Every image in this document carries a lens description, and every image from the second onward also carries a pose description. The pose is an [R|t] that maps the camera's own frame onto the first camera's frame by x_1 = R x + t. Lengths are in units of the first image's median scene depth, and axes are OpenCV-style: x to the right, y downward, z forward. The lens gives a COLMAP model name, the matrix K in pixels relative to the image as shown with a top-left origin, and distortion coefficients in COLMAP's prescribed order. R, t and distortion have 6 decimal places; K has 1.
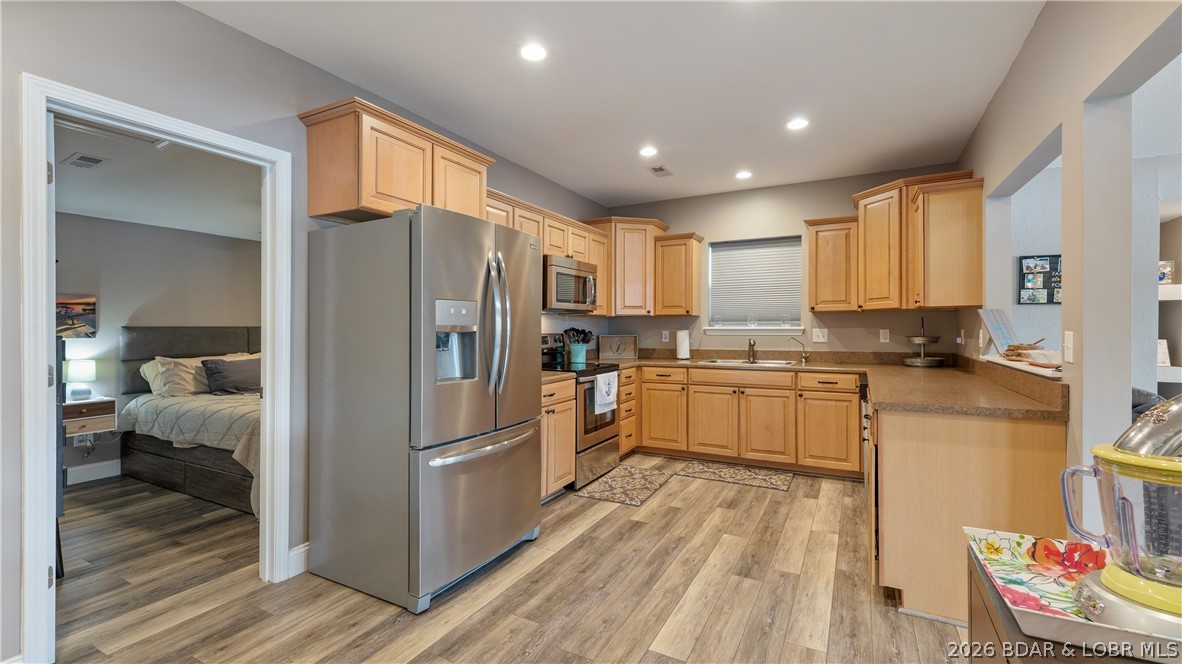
lens RADIAL K [[498.8, 0, 576.5], [0, 498.8, 327.0], [0, 0, 1]] dist [0.001658, -0.000361]
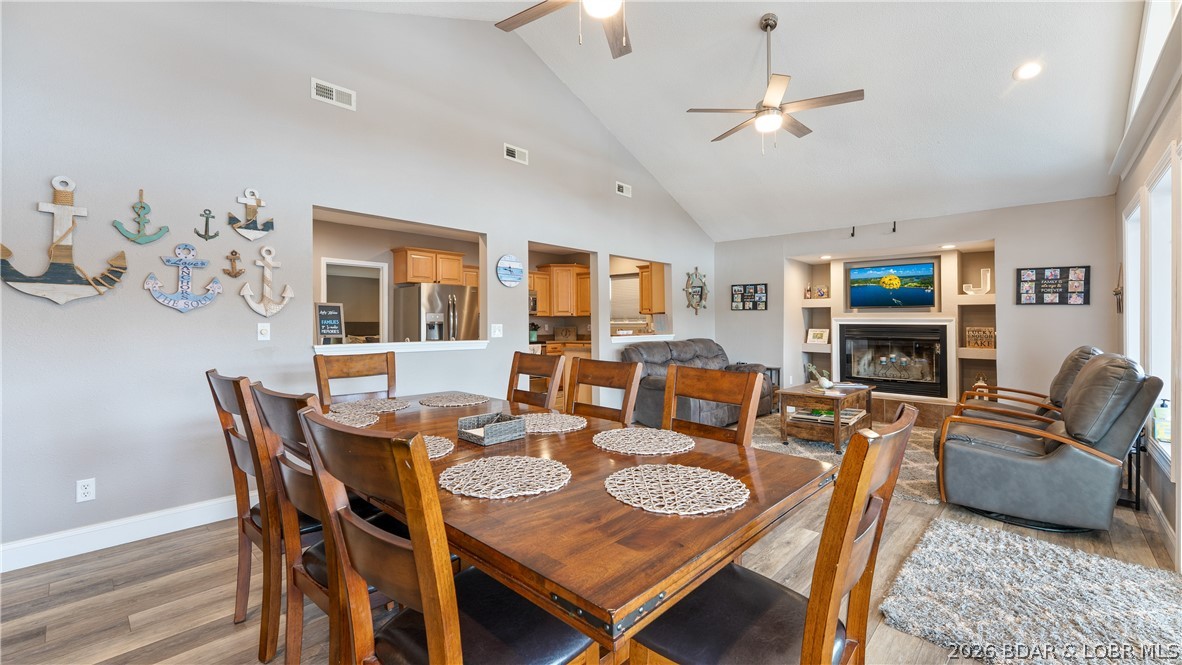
lens RADIAL K [[480.6, 0, 569.6], [0, 480.6, 315.8], [0, 0, 1]] dist [-0.018062, 0.000282]
pose [[0.964728, -0.003702, -0.263224, 0.705438], [-0.000024, 0.999900, -0.014151, 0.001716], [0.263250, 0.013658, 0.964631, -0.844787]]
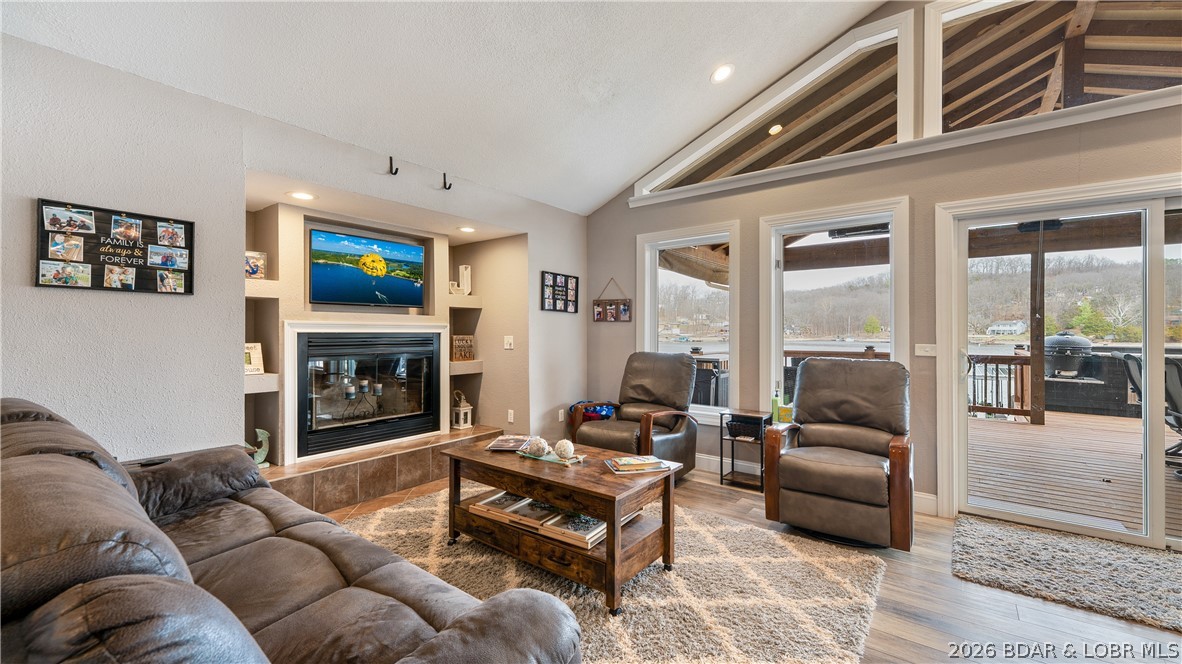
lens RADIAL K [[477.1, 0, 583.8], [0, 477.1, 328.7], [0, 0, 1]] dist [0.001174, -0.000402]
pose [[0.139479, 0.000850, 0.990225, 0.417488], [-0.001594, 0.999999, -0.000634, -0.000167], [-0.990224, -0.001490, 0.139480, 0.310658]]
